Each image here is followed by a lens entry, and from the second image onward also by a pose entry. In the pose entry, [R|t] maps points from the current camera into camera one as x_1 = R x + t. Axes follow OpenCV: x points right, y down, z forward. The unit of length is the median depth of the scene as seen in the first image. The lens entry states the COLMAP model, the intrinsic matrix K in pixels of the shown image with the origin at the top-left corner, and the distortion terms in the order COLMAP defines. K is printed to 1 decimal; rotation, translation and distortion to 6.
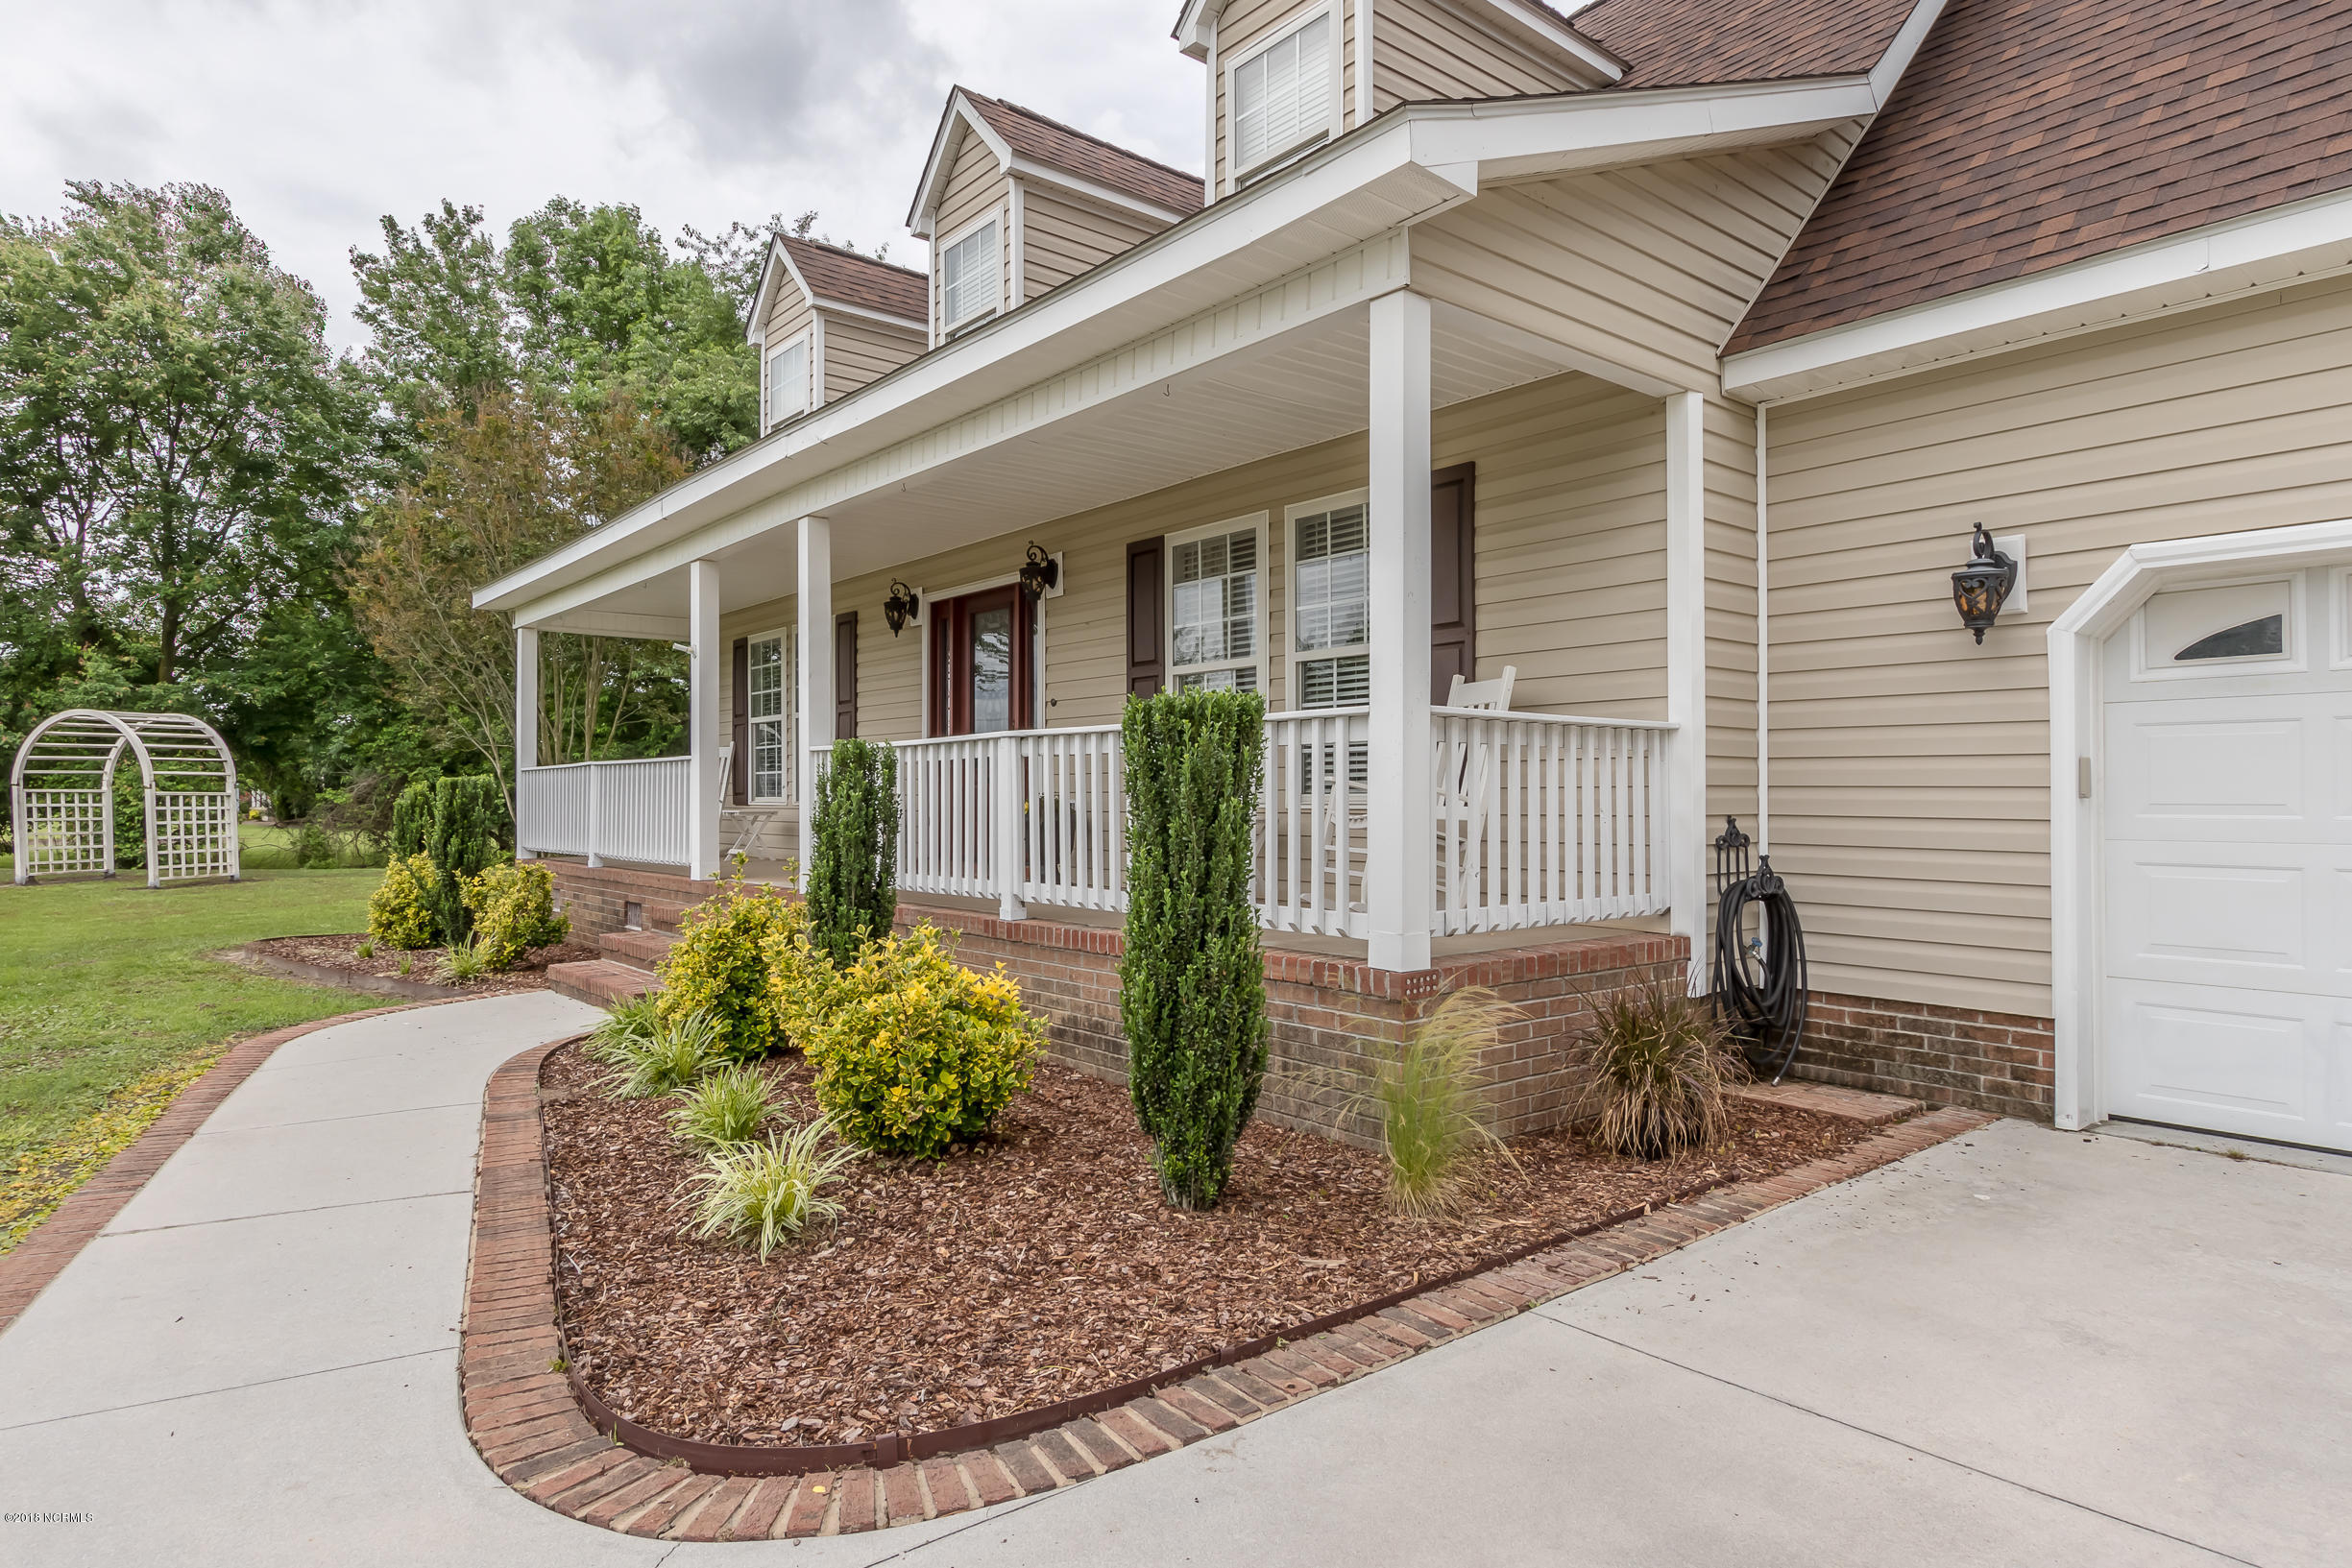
lens RADIAL K [[1335.7, 0, 1171.0], [0, 1335.7, 782.2], [0, 0, 1]] dist [0.005191, -0.000520]
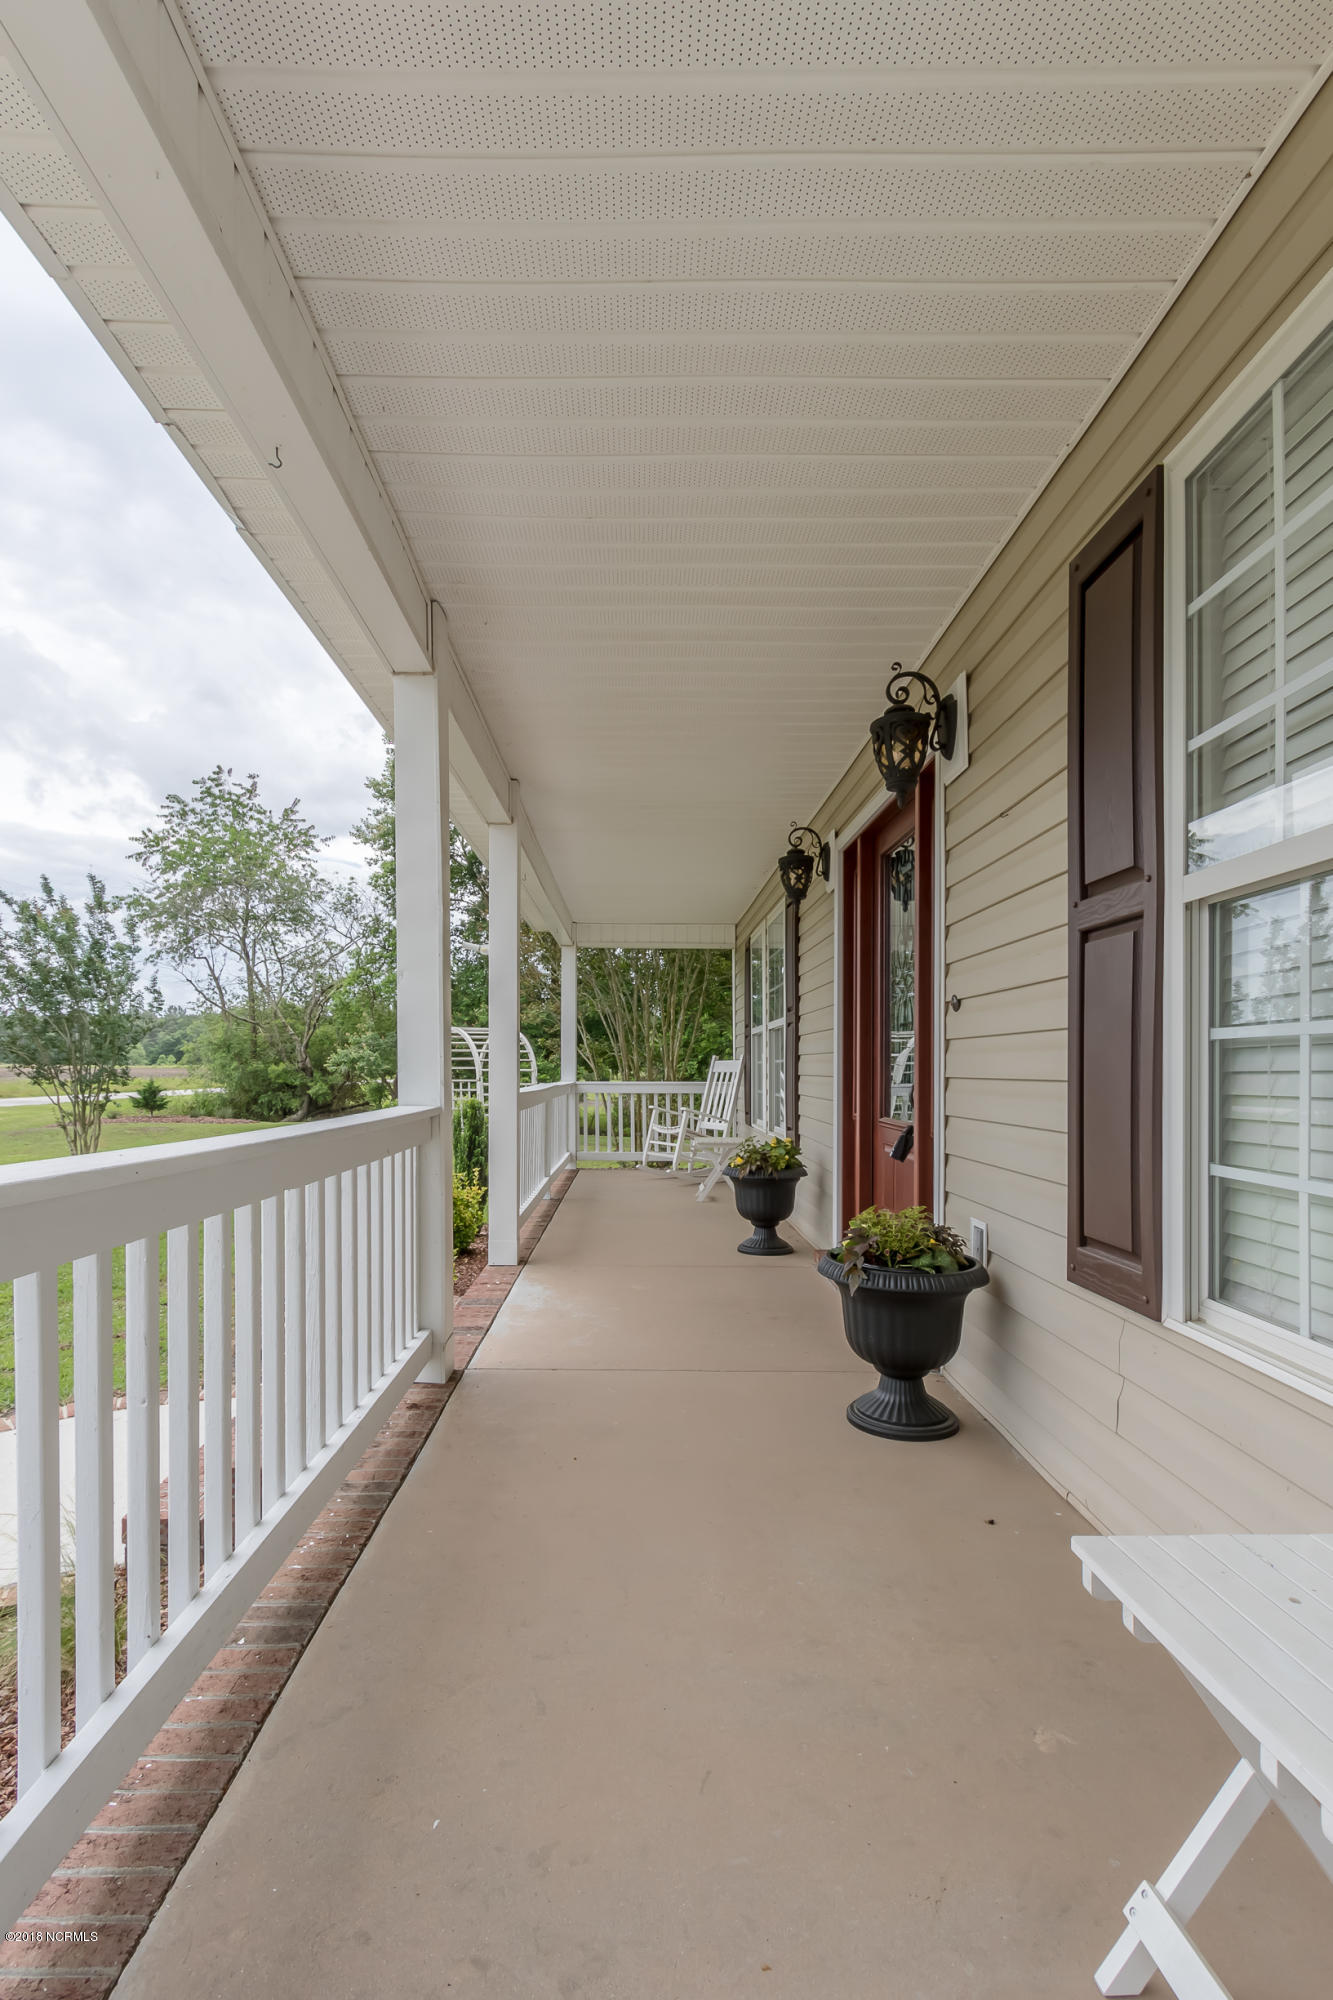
lens RADIAL K [[954.6, 0, 656.6], [0, 954.6, 1066.1], [0, 0, 1]] dist [0.003857, -0.000521]
pose [[0.785187, 0.003770, -0.619247, 0.060371], [0.002153, 0.999959, 0.008817, -0.066709], [0.619255, -0.008256, 0.785146, 1.088481]]
